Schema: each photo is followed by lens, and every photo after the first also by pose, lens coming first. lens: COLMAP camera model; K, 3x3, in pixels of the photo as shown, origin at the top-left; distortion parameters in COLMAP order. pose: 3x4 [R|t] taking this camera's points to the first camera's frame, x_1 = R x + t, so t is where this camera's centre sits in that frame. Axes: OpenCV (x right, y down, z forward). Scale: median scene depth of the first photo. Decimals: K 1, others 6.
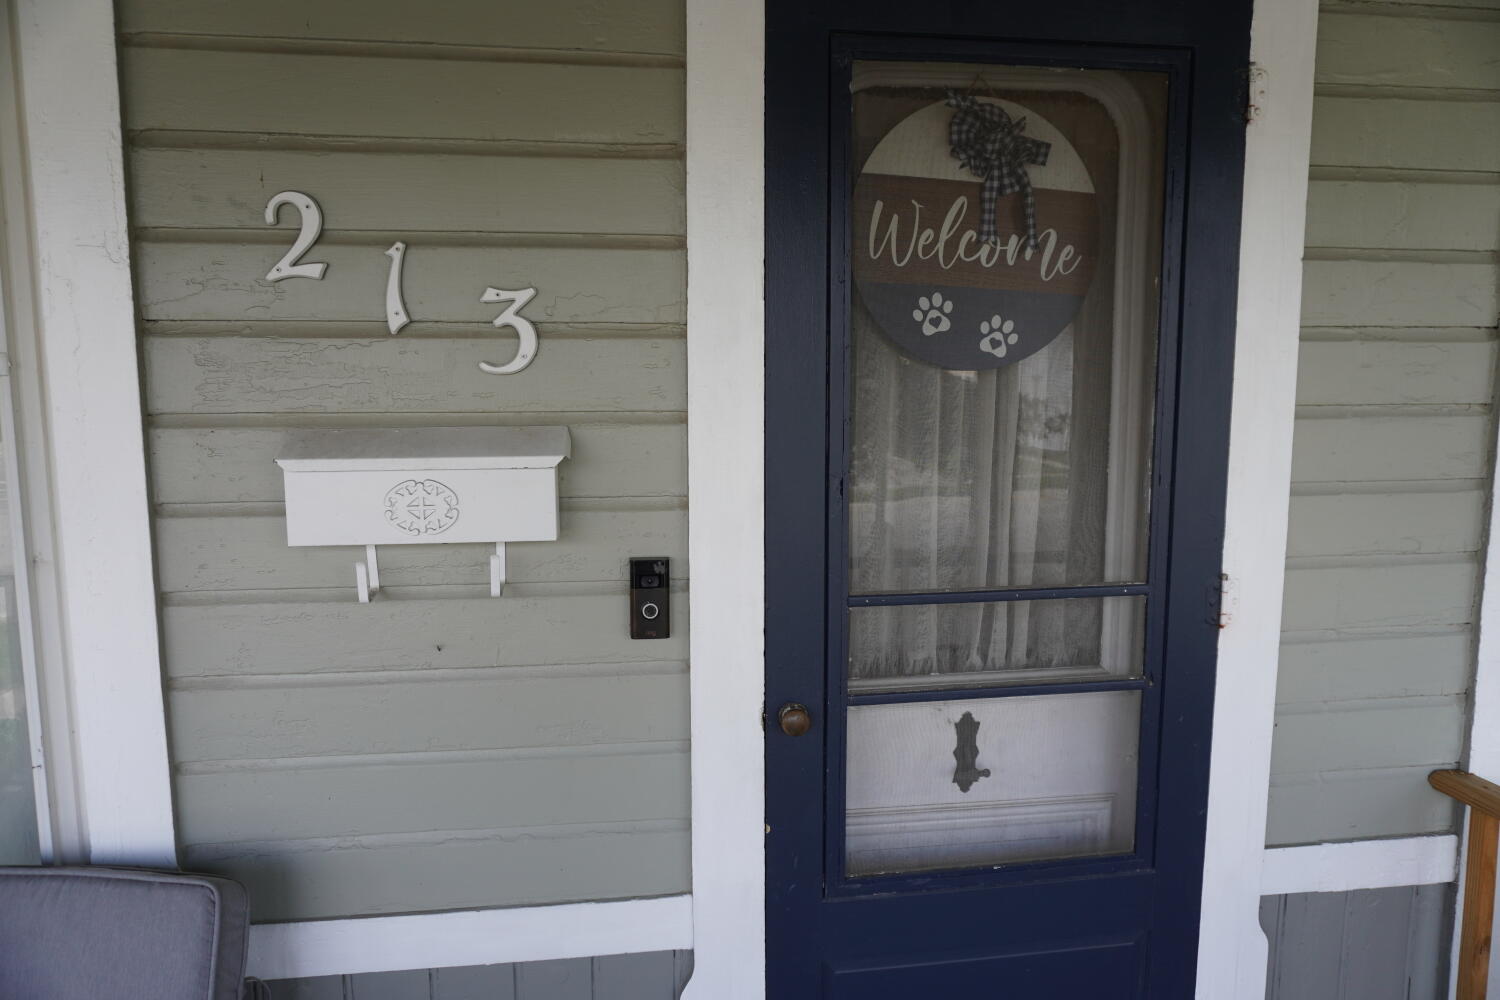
lens RADIAL K [[1009.6, 0, 761.2], [0, 1009.6, 501.4], [0, 0, 1]] dist [-0.037101, 0.023987]
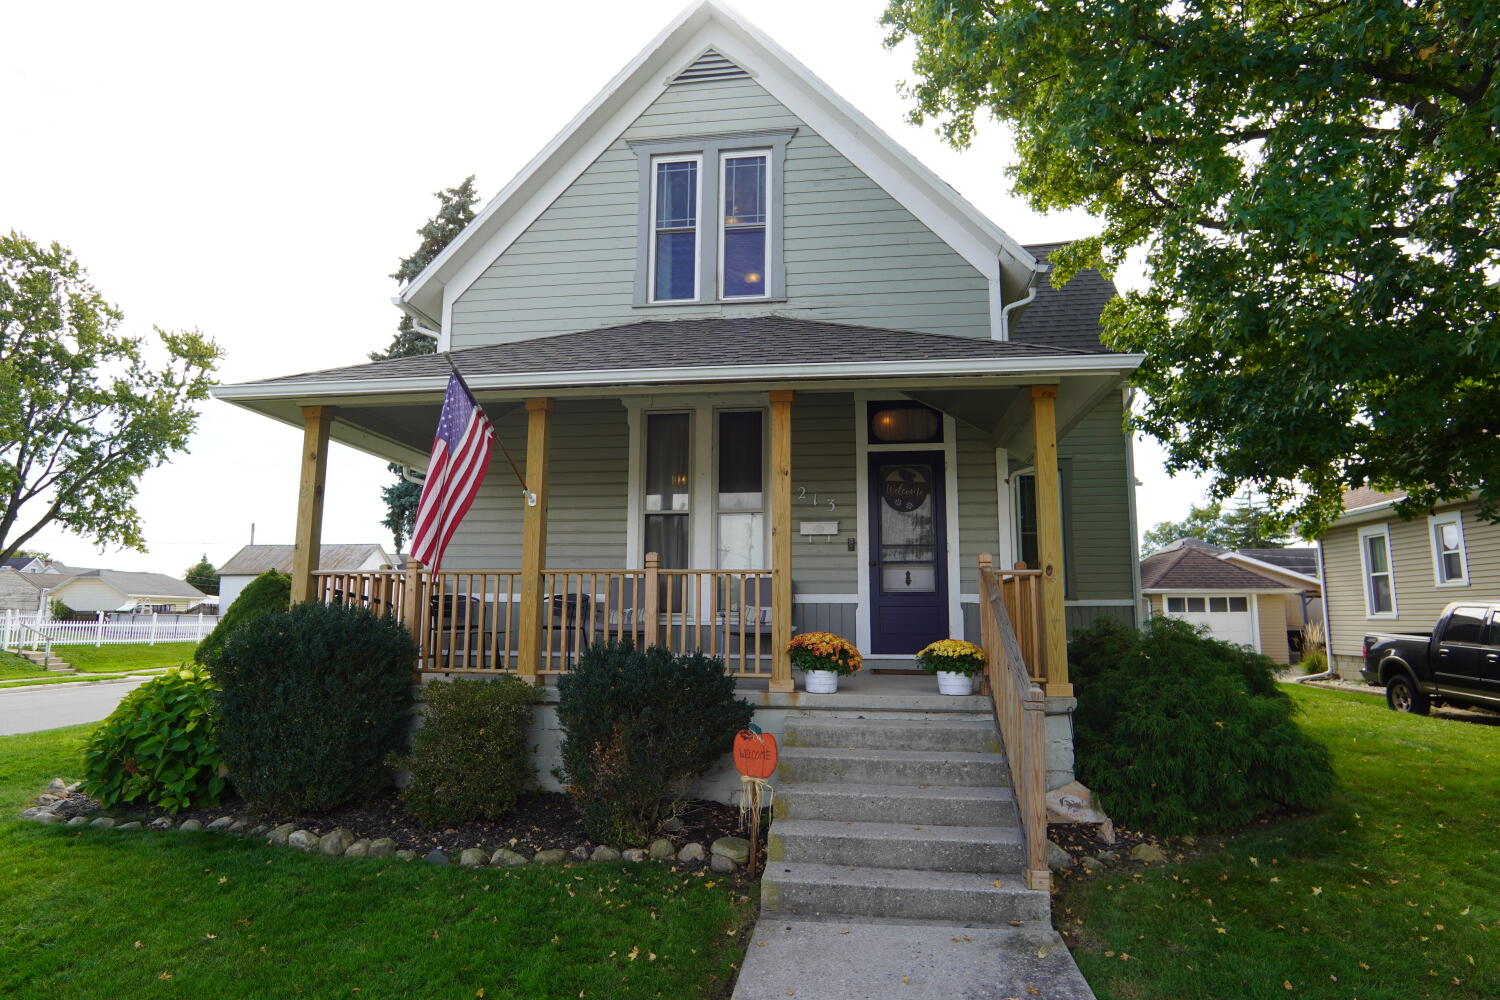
lens RADIAL K [[821.8, 0, 752.2], [0, 821.8, 504.7], [0, 0, 1]] dist [-0.022396, -0.001554]
pose [[0.961906, -0.029661, -0.271767, 0.759362], [-0.037389, 0.970482, -0.238259, 1.186621], [0.270812, 0.239344, 0.932403, -4.391806]]
